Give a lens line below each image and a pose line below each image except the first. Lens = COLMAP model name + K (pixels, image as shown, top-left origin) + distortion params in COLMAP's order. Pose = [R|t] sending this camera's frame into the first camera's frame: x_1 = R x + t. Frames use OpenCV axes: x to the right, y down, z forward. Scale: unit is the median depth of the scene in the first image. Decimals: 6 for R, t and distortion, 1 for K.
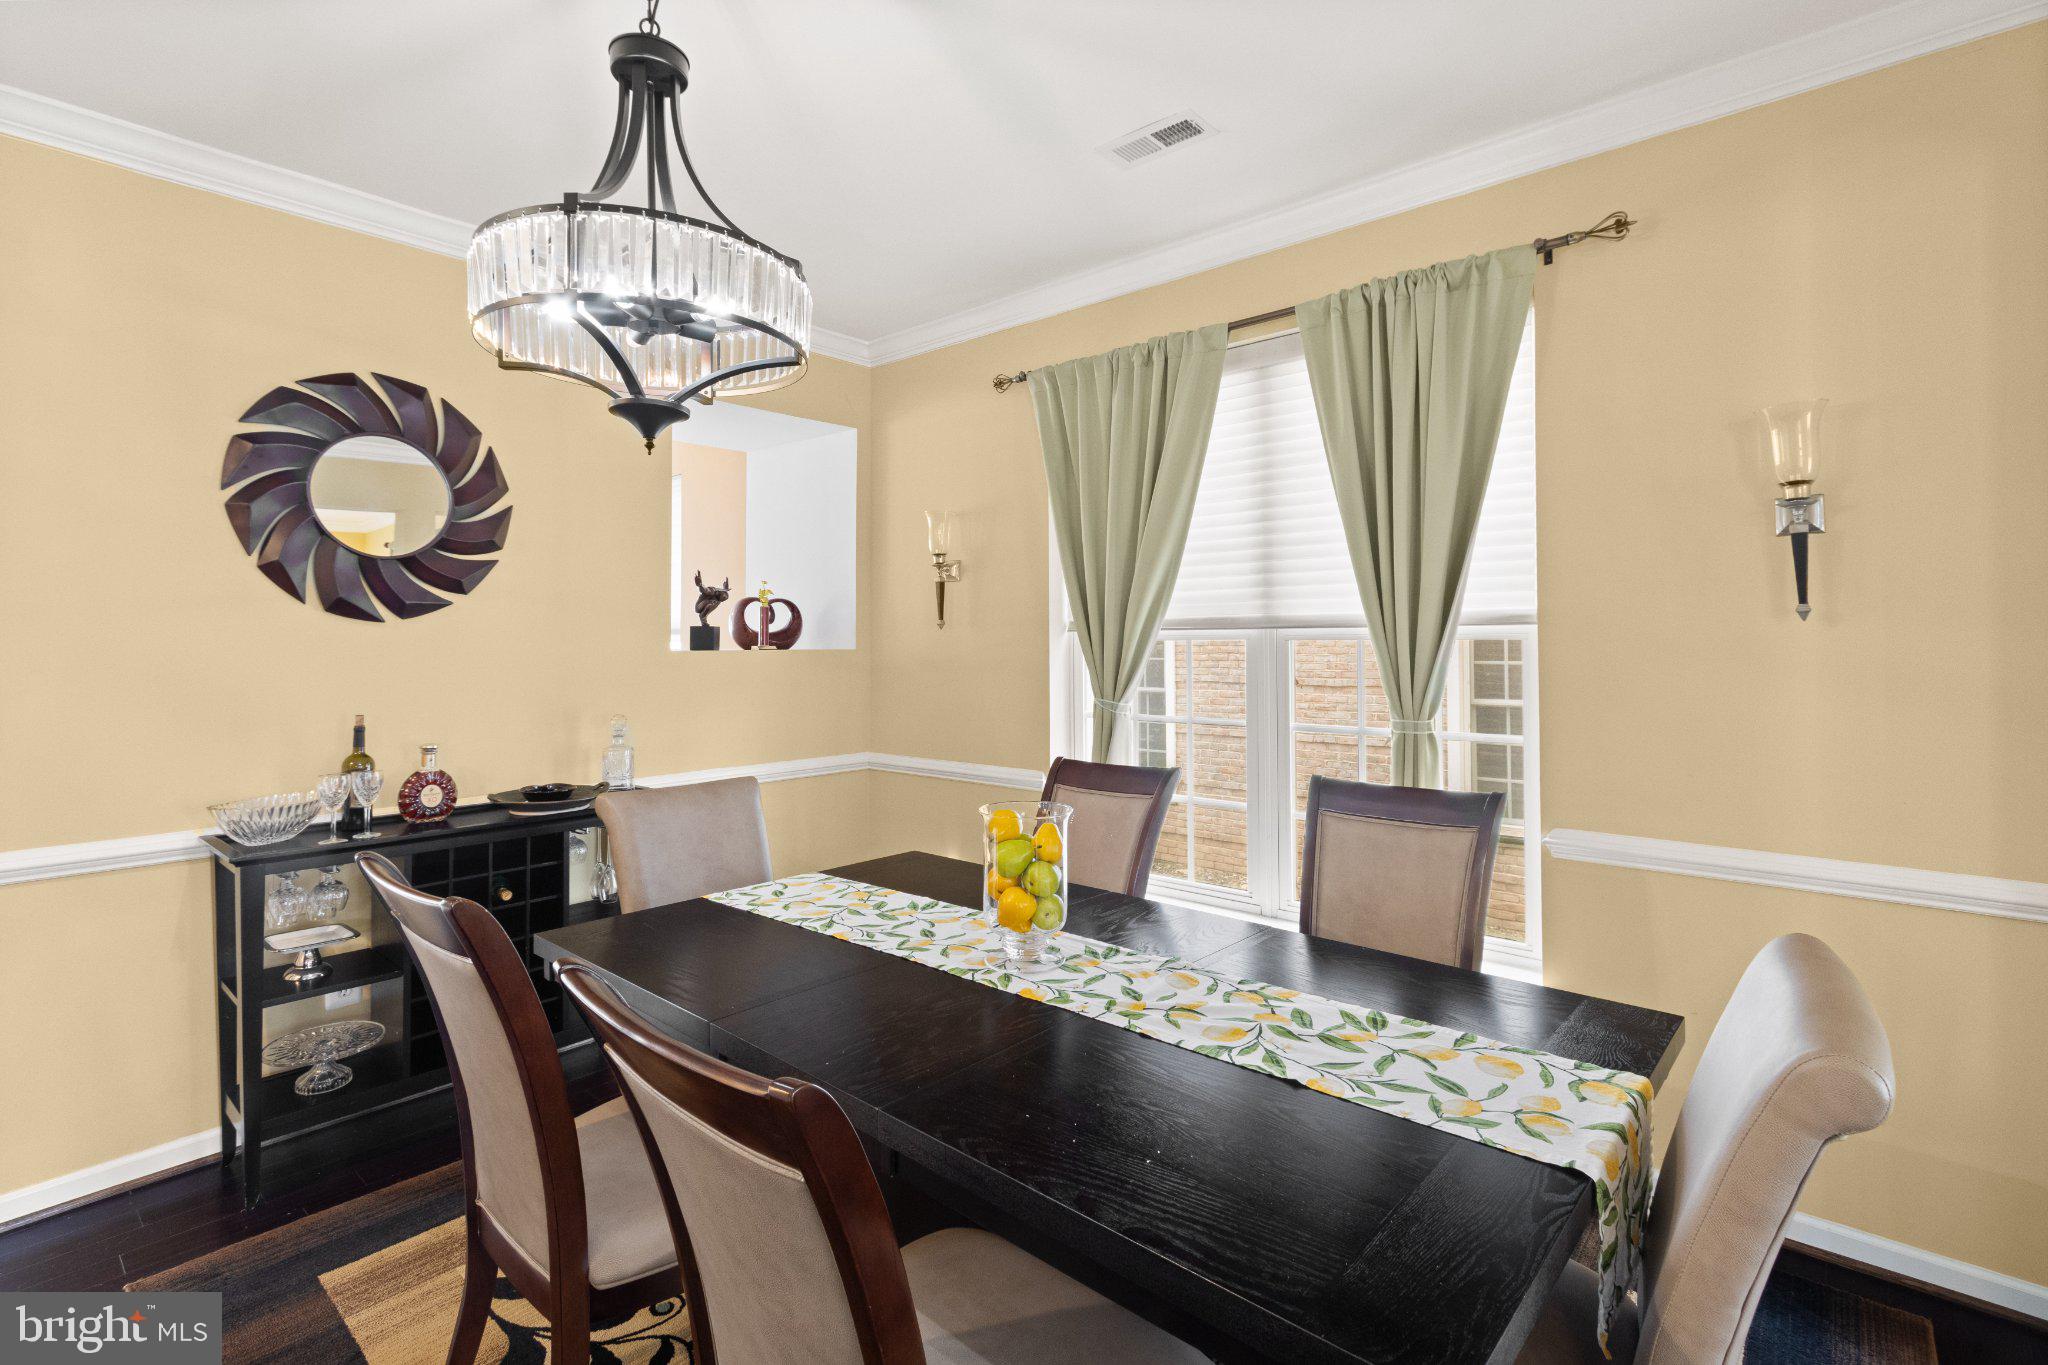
lens RADIAL K [[916.5, 0, 1063.9], [0, 916.5, 675.1], [0, 0, 1]] dist [0.003100, -0.000011]
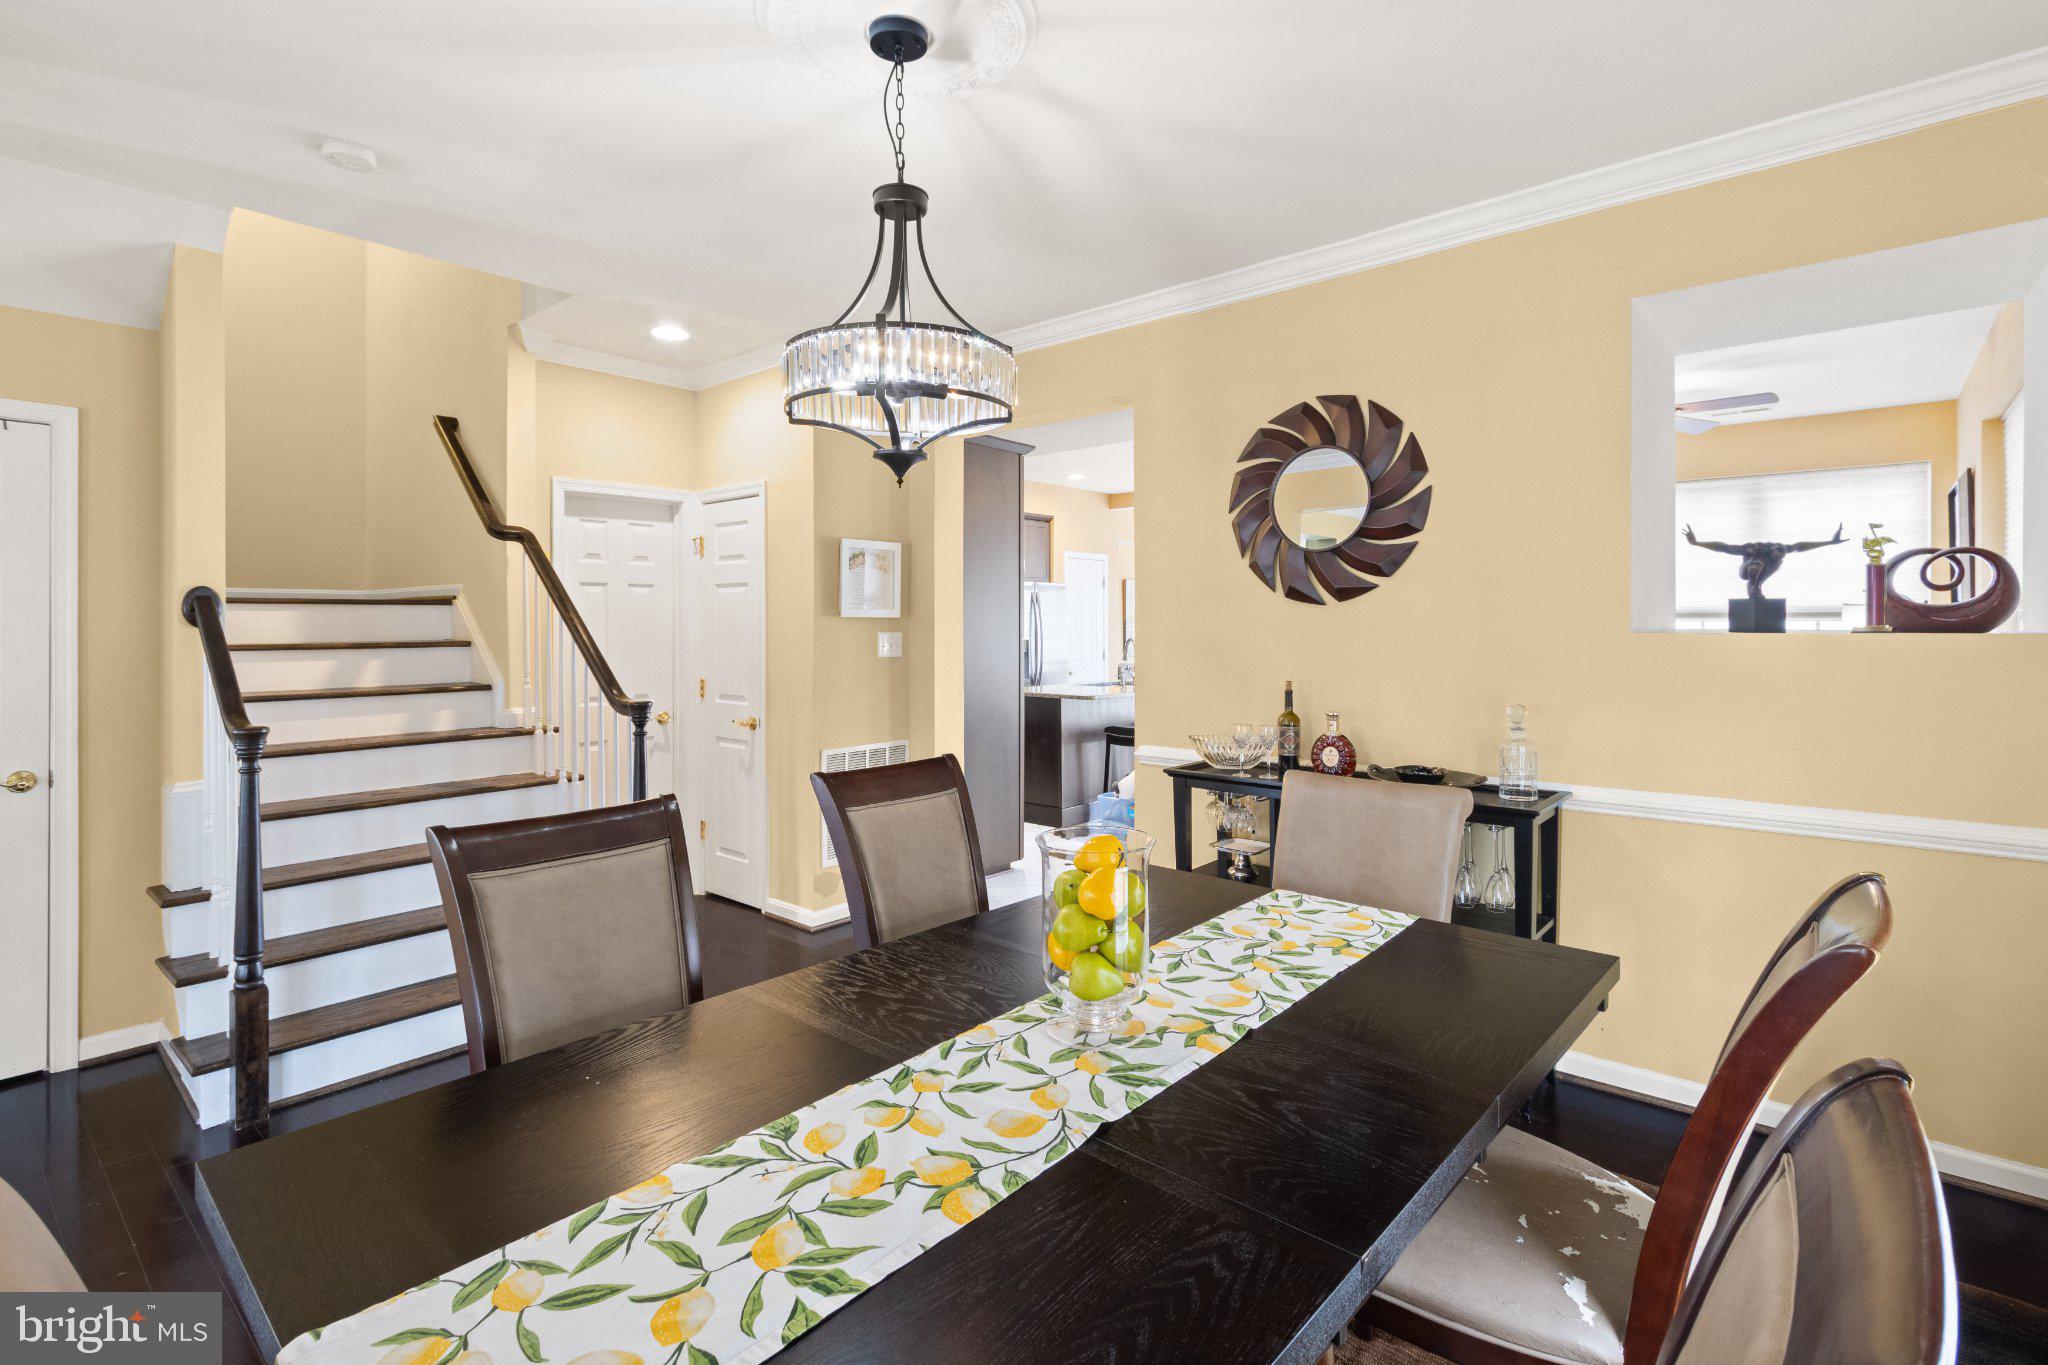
lens RADIAL K [[981.8, 0, 1012.7], [0, 981.8, 637.3], [0, 0, 1]] dist [-0.001301, -0.000925]
pose [[-0.040134, 0.016375, -0.999060, 0.801425], [-0.034488, 0.999247, 0.017764, -0.036210], [0.998599, 0.035168, -0.039539, 0.960031]]
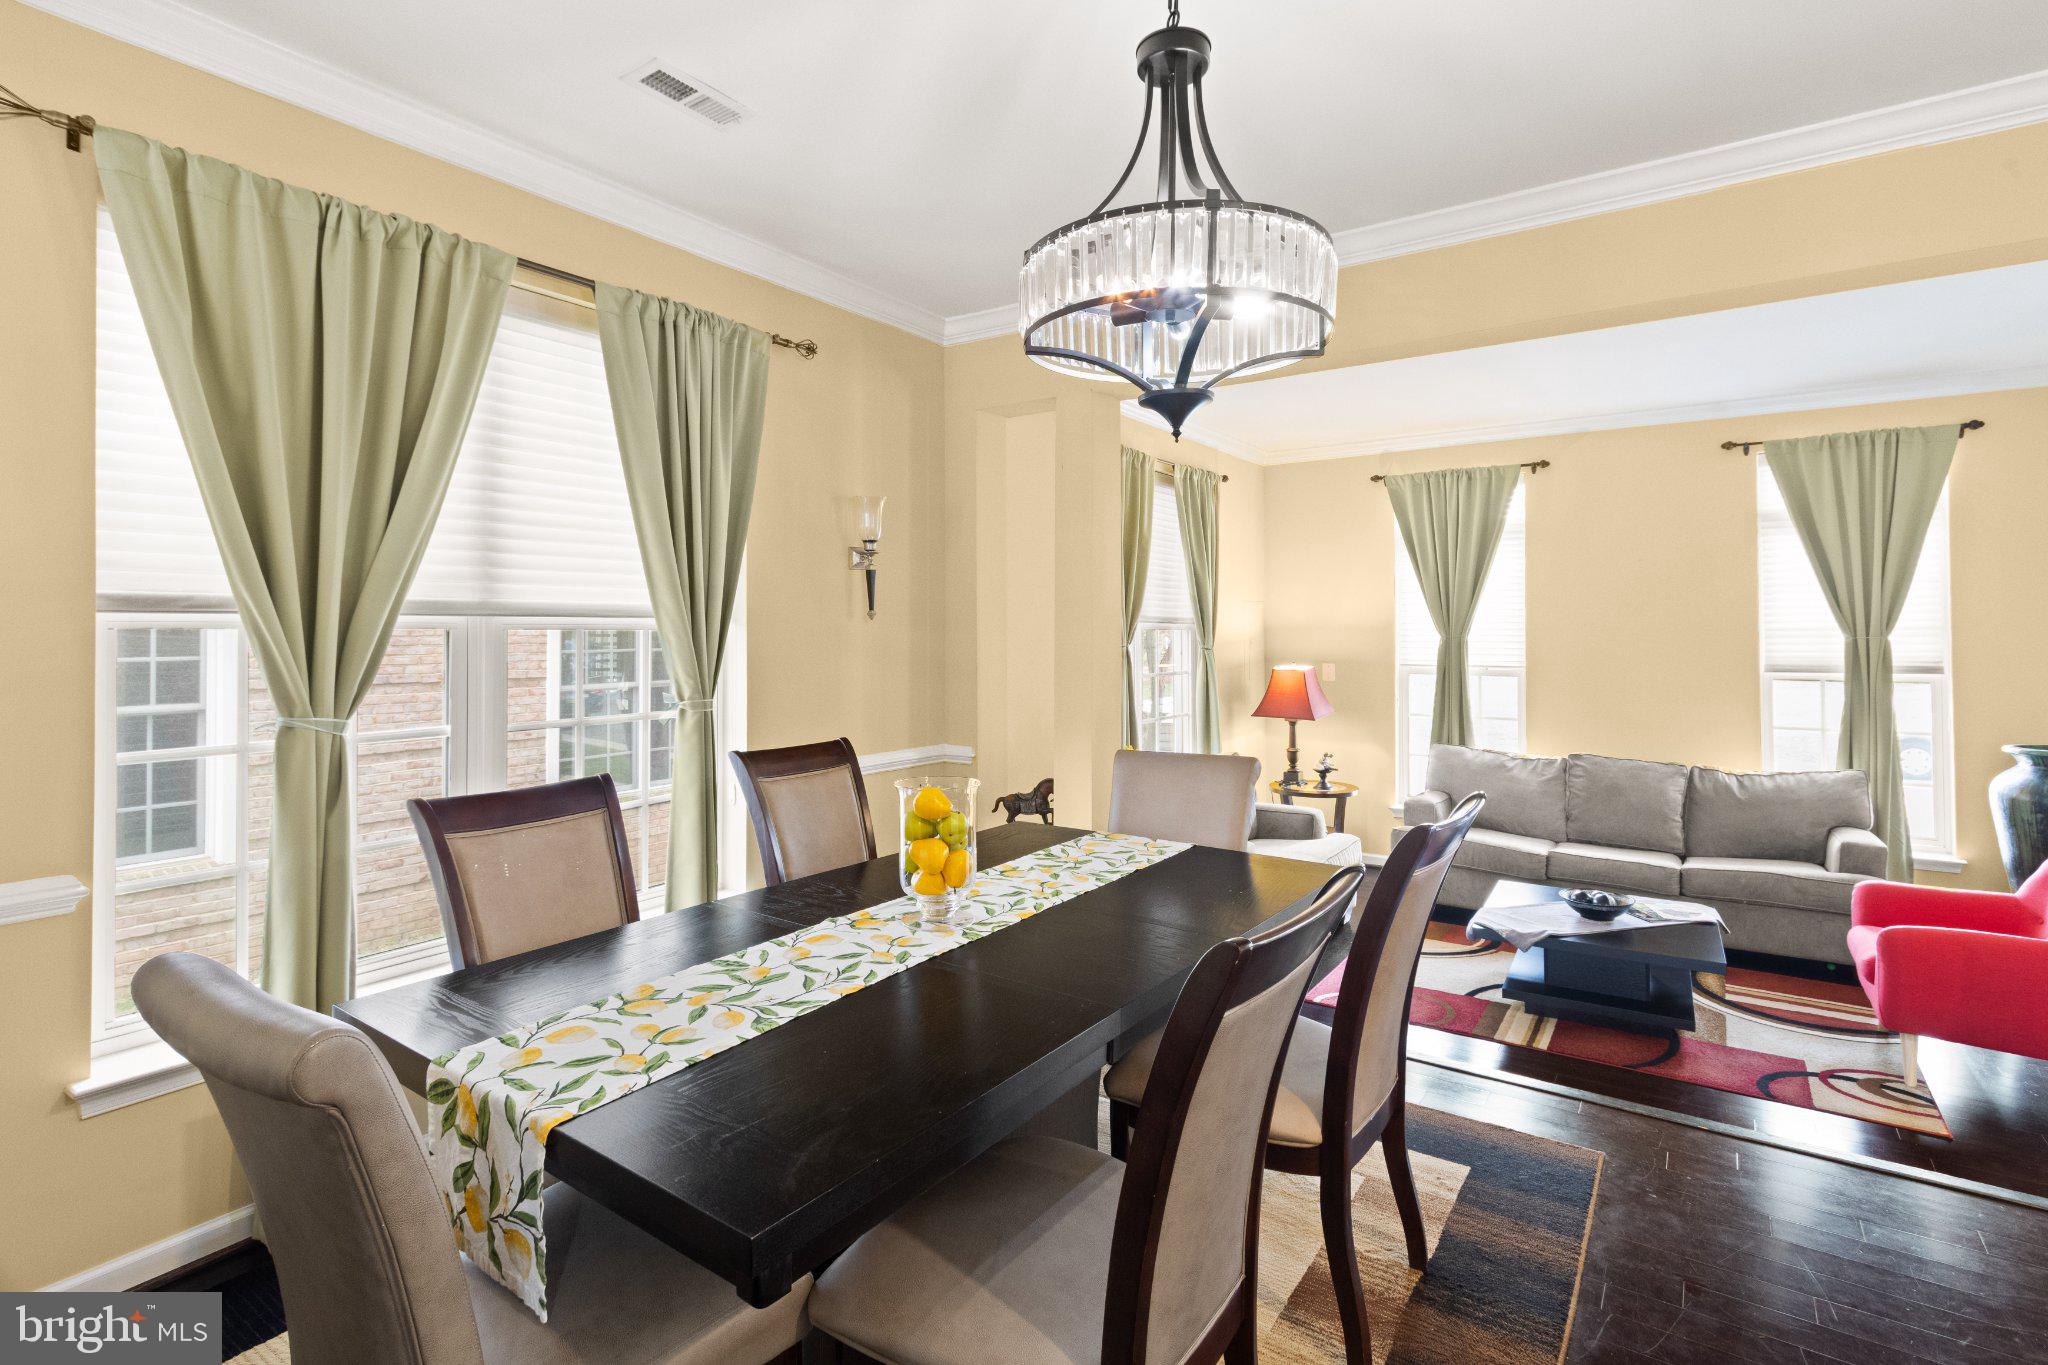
lens RADIAL K [[956.0, 0, 1022.1], [0, 956.0, 645.7], [0, 0, 1]] dist [0.004250, -0.001267]
pose [[-0.075764, -0.009793, 0.997078, -0.734409], [0.038165, 0.999191, 0.012714, -0.016659], [-0.996395, 0.039017, -0.075329, 0.606551]]
